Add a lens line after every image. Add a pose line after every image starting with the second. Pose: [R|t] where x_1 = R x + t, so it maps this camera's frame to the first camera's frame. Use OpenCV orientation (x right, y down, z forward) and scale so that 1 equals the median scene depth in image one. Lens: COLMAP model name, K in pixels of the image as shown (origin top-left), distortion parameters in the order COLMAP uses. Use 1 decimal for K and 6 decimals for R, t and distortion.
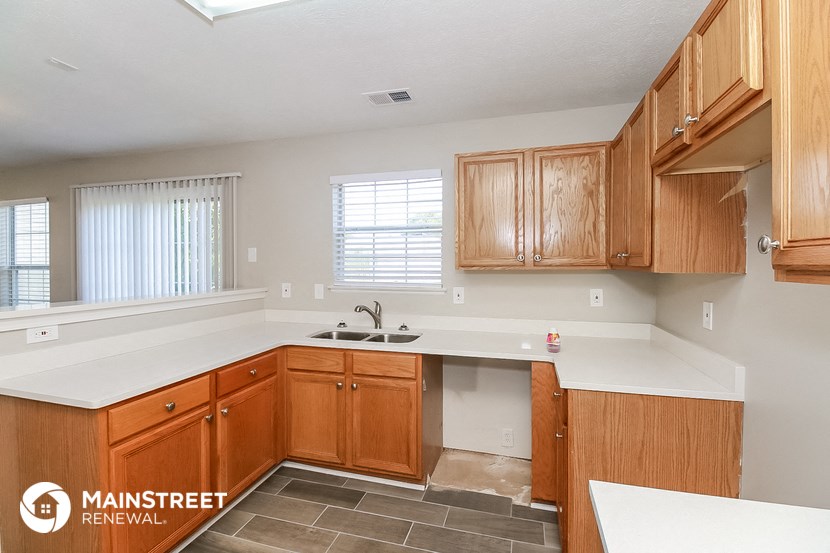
lens RADIAL K [[379.2, 0, 413.7], [0, 379.2, 267.8], [0, 0, 1]] dist [0.003860, -0.010454]
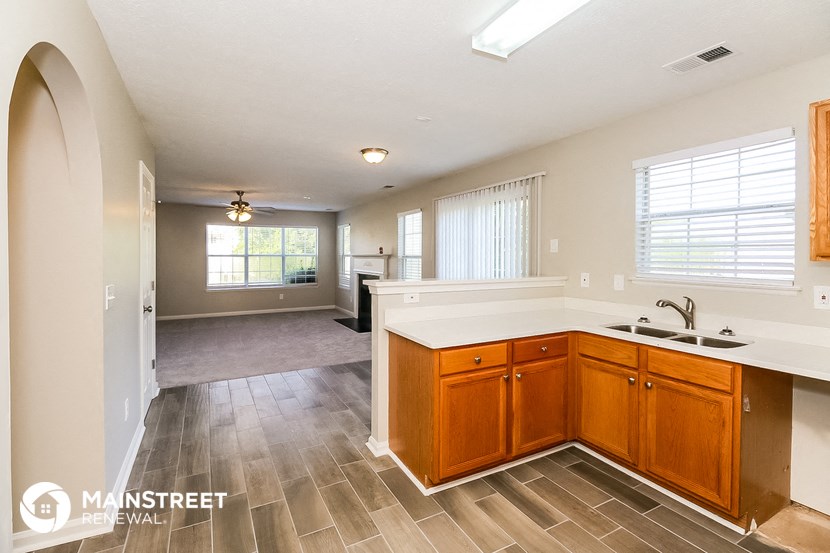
lens RADIAL K [[377.0, 0, 411.0], [0, 377.0, 256.8], [0, 0, 1]] dist [-0.000251, -0.000369]
pose [[0.691918, 0.006267, -0.721949, 0.097636], [-0.012501, 0.999916, -0.003301, 0.008796], [0.721868, 0.011309, 0.691939, -0.056731]]
